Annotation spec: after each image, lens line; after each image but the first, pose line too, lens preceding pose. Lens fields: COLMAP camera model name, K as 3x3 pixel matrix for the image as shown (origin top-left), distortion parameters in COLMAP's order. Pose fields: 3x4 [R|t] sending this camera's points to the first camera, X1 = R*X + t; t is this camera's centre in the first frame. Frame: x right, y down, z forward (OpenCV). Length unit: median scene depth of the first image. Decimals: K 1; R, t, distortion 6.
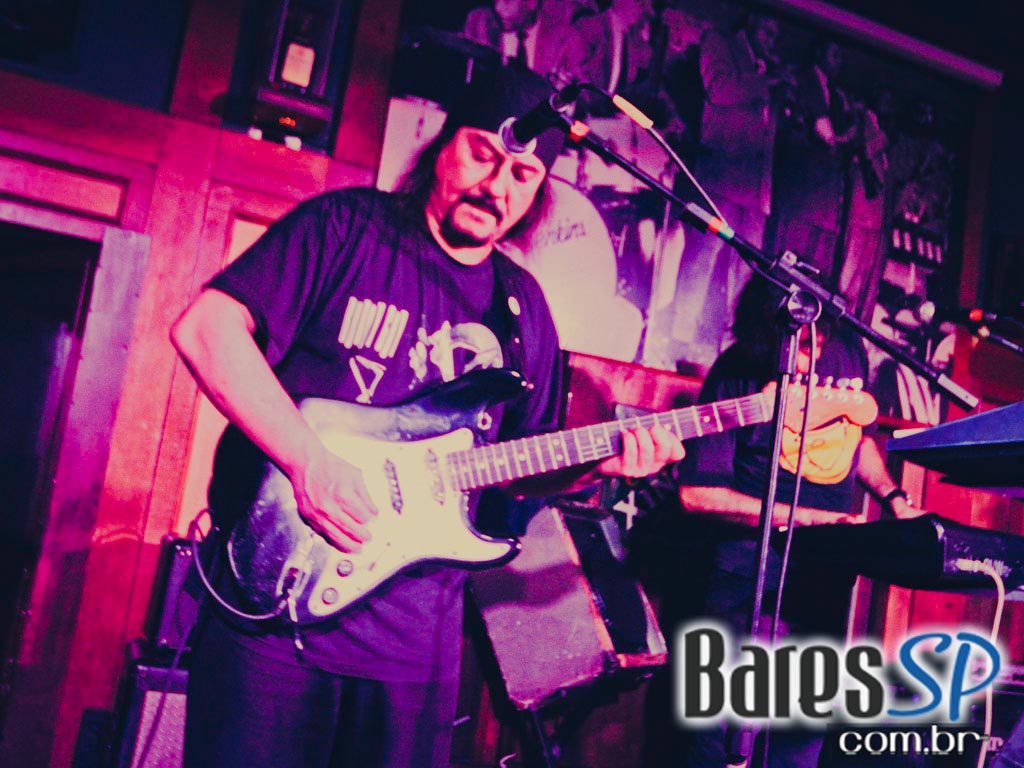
lens RADIAL K [[1078.4, 0, 507.2], [0, 1078.4, 382.8], [0, 0, 1]] dist [0.000684, 0.000000]
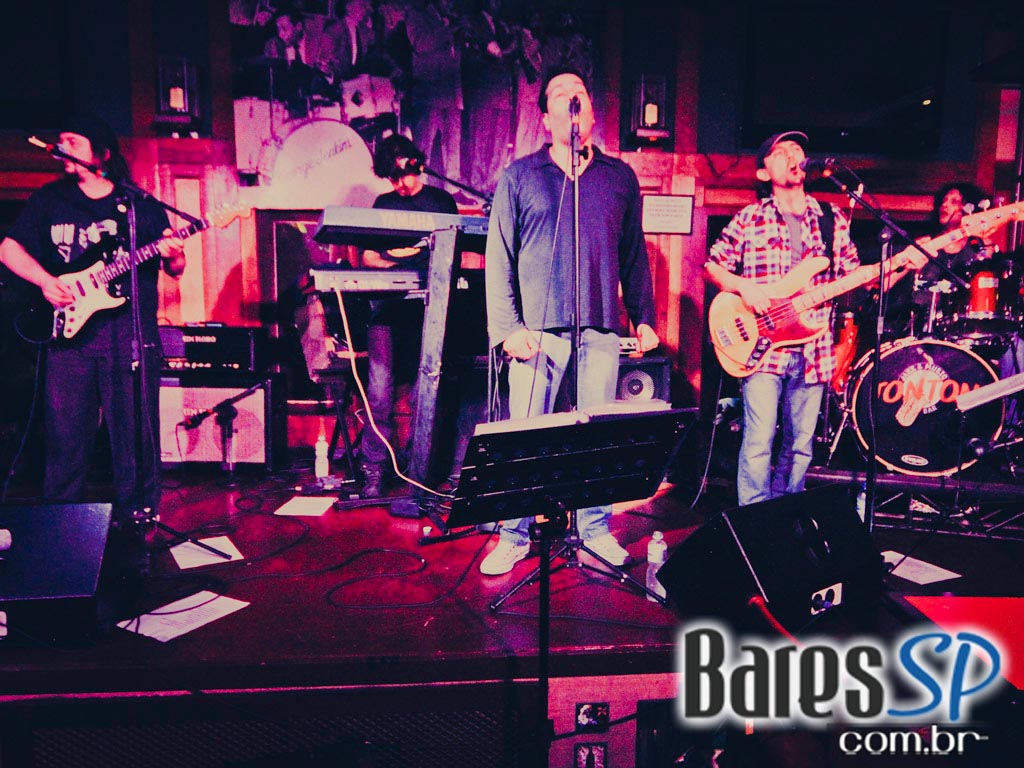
lens RADIAL K [[752.7, 0, 517.5], [0, 752.7, 391.8], [0, 0, 1]] dist [0.003977, -0.011285]
pose [[0.939141, -0.101564, -0.328176, 0.717776], [0.170206, 0.967368, 0.187696, 0.081025], [0.298404, -0.232130, 0.925781, -0.246855]]
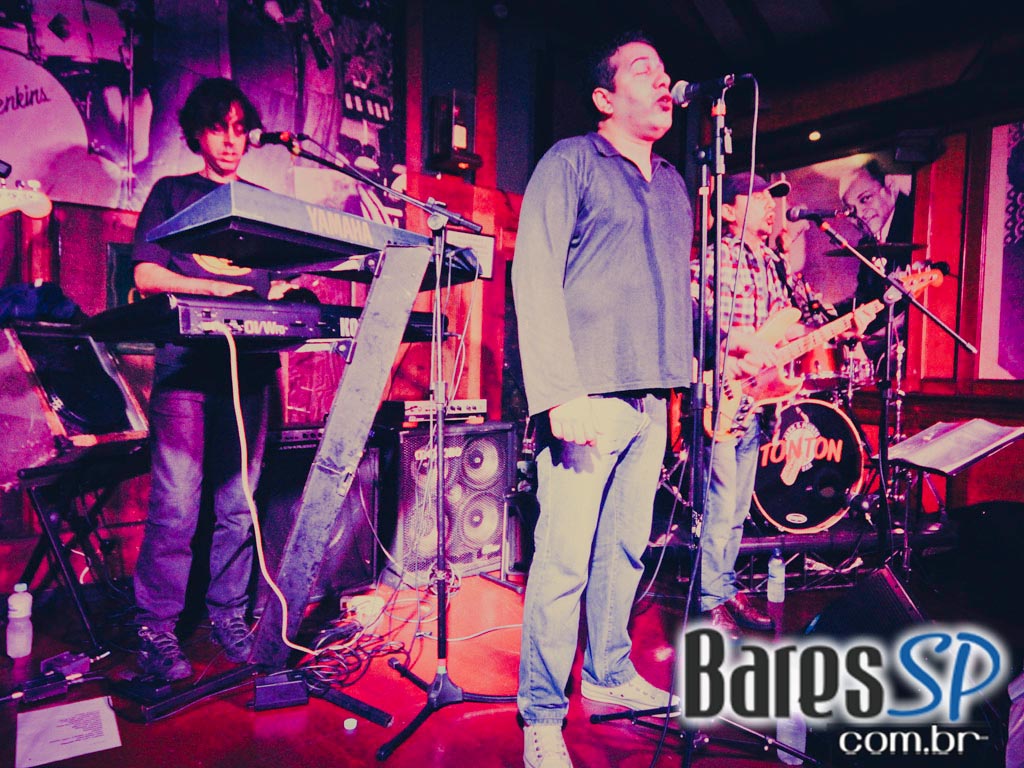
lens RADIAL K [[734.6, 0, 517.6], [0, 734.6, 393.9], [0, 0, 1]] dist [-0.005923, 0.000549]
pose [[0.951148, -0.139383, 0.275482, 0.286073], [0.081824, 0.974187, 0.210391, 0.048707], [-0.297696, -0.177572, 0.938001, 0.029171]]
